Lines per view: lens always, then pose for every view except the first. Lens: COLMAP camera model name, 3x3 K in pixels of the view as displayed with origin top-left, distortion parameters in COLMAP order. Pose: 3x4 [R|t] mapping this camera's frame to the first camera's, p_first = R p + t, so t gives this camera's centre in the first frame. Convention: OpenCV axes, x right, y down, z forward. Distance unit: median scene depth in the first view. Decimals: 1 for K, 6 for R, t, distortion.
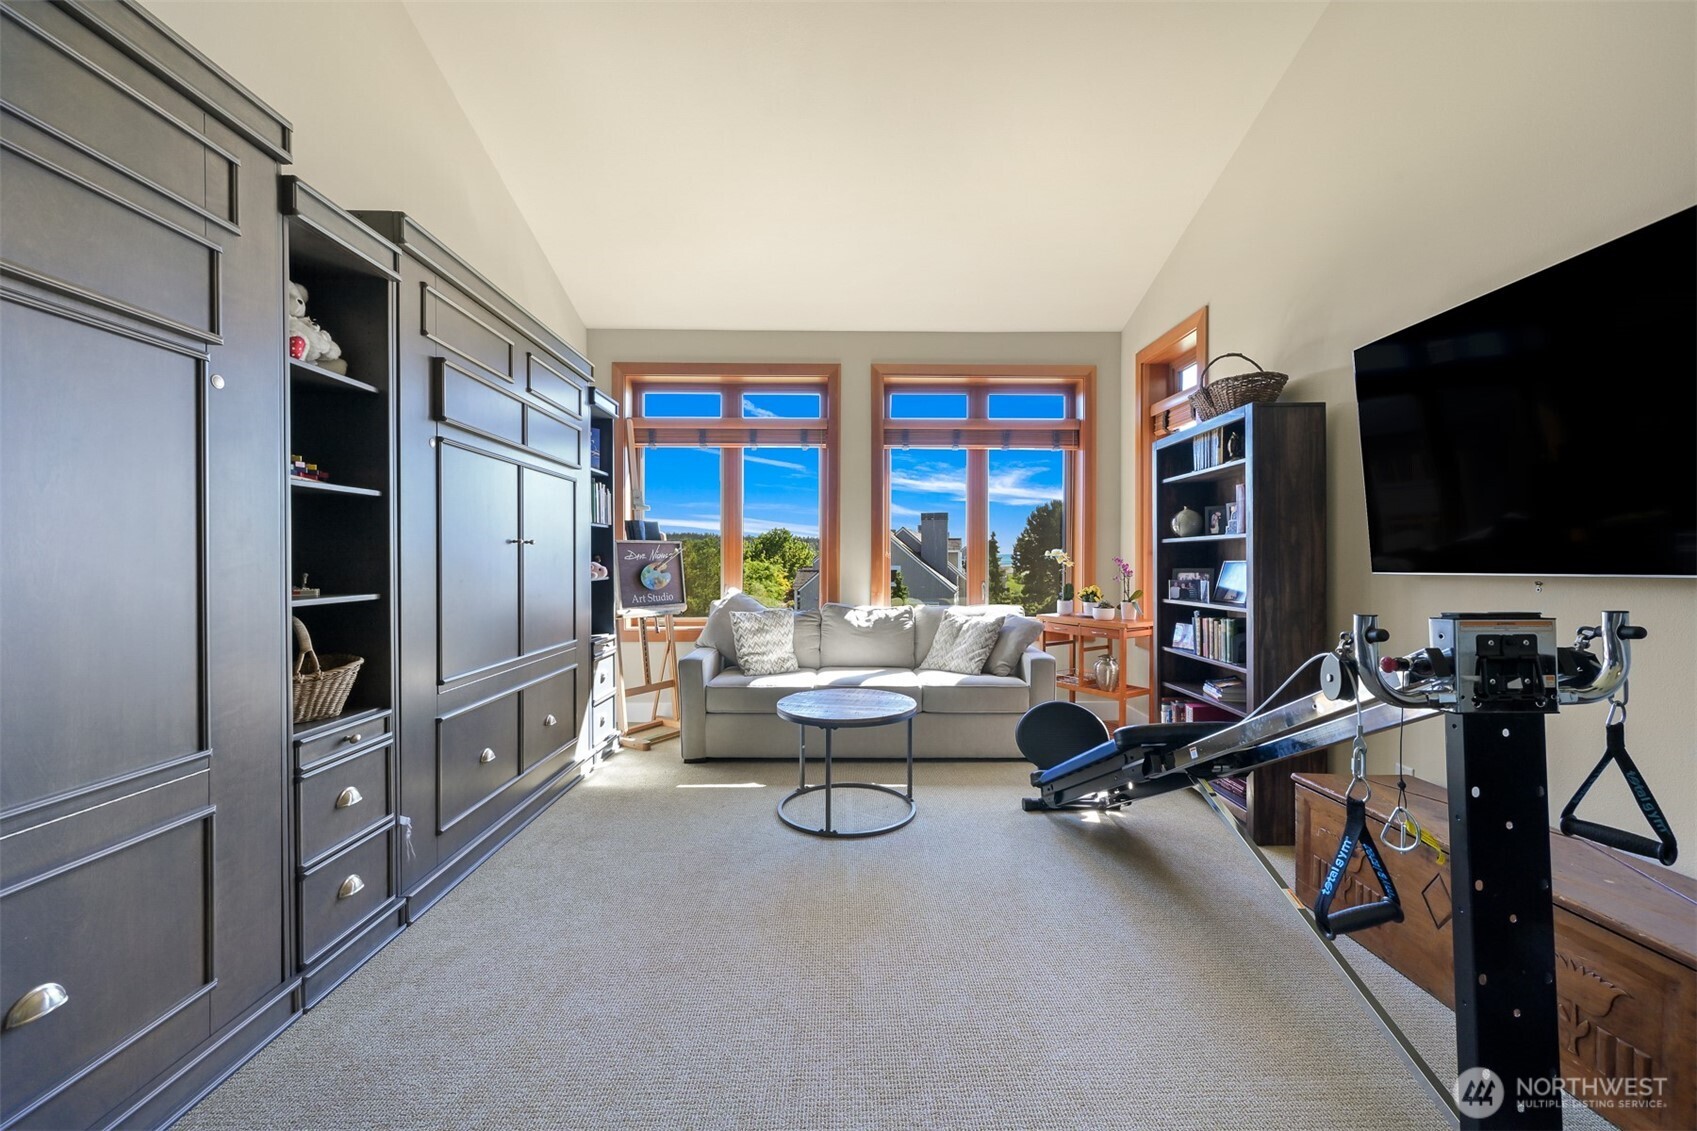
lens RADIAL K [[665.8, 0, 854.0], [0, 665.8, 567.8], [0, 0, 1]] dist [0.002826, -0.000068]
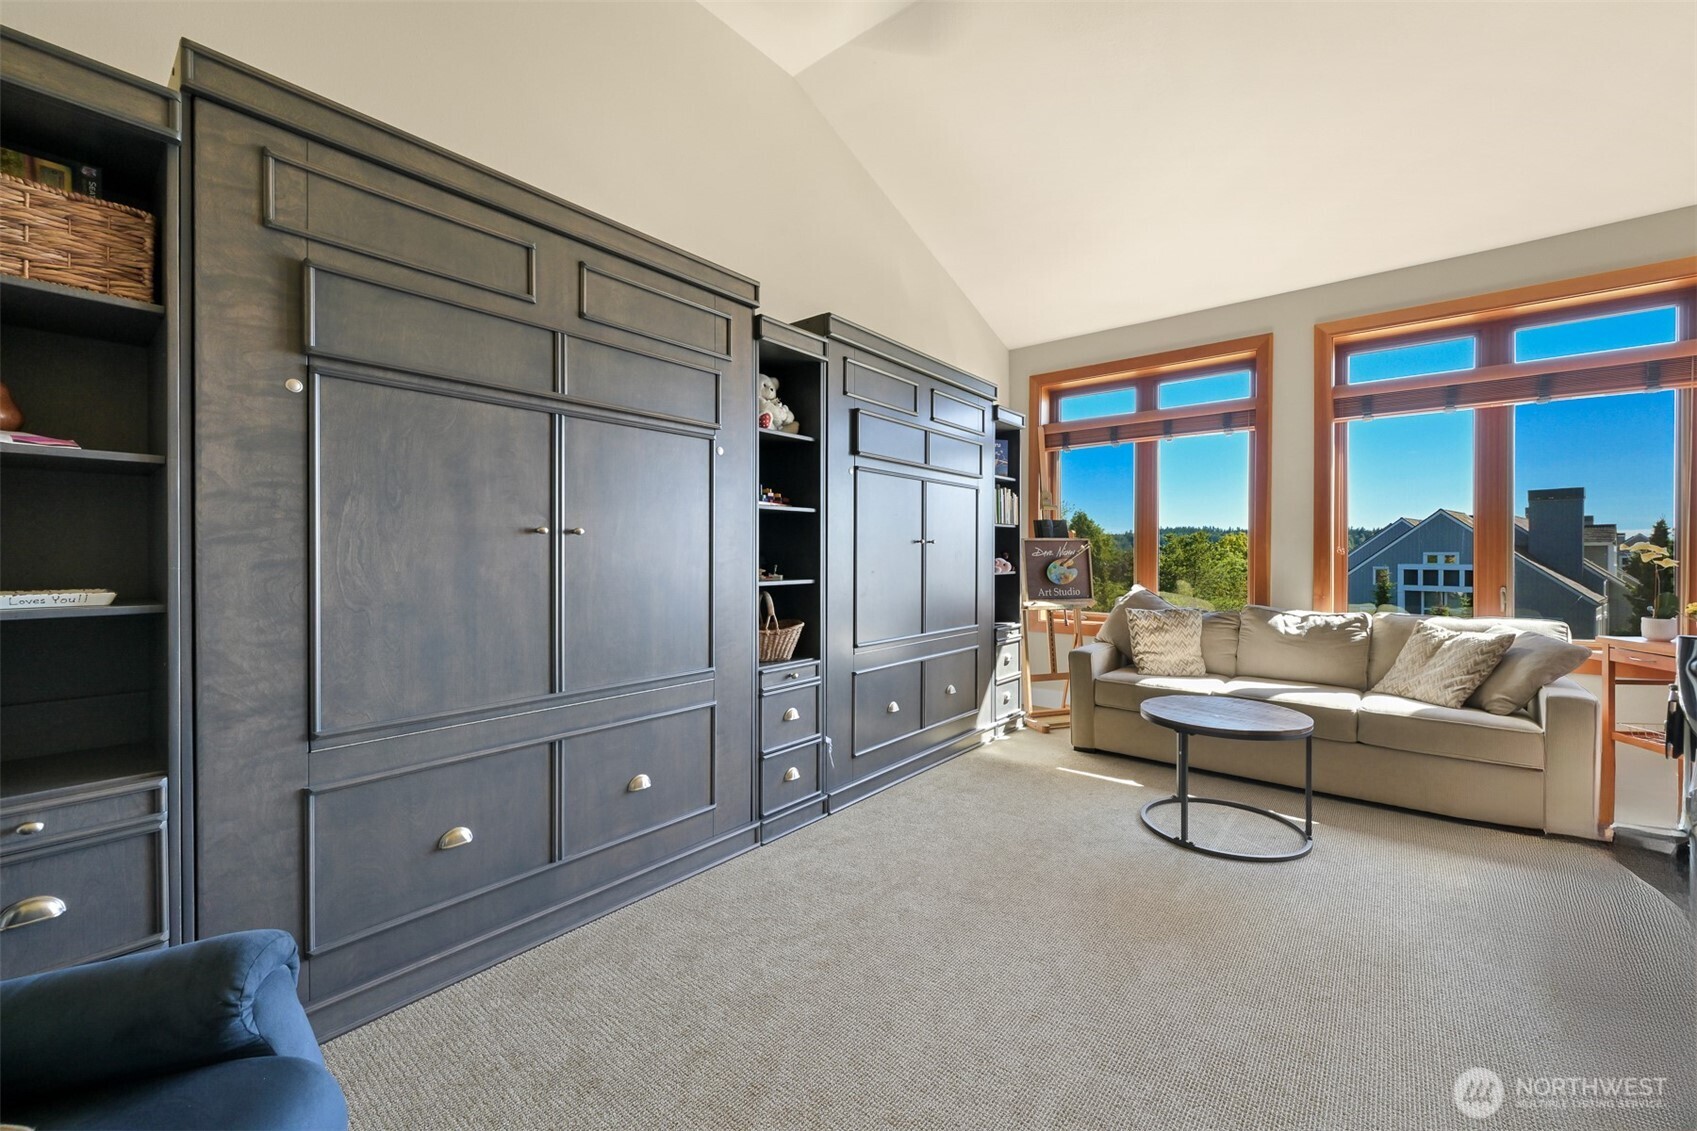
lens RADIAL K [[665.8, 0, 855.1], [0, 665.8, 559.4], [0, 0, 1]] dist [0.002826, -0.000068]
pose [[0.763341, 0.003928, -0.645984, 0.202838], [-0.008612, 0.999955, -0.004096, 0.000317], [0.645938, 0.008690, 0.763340, -0.033423]]
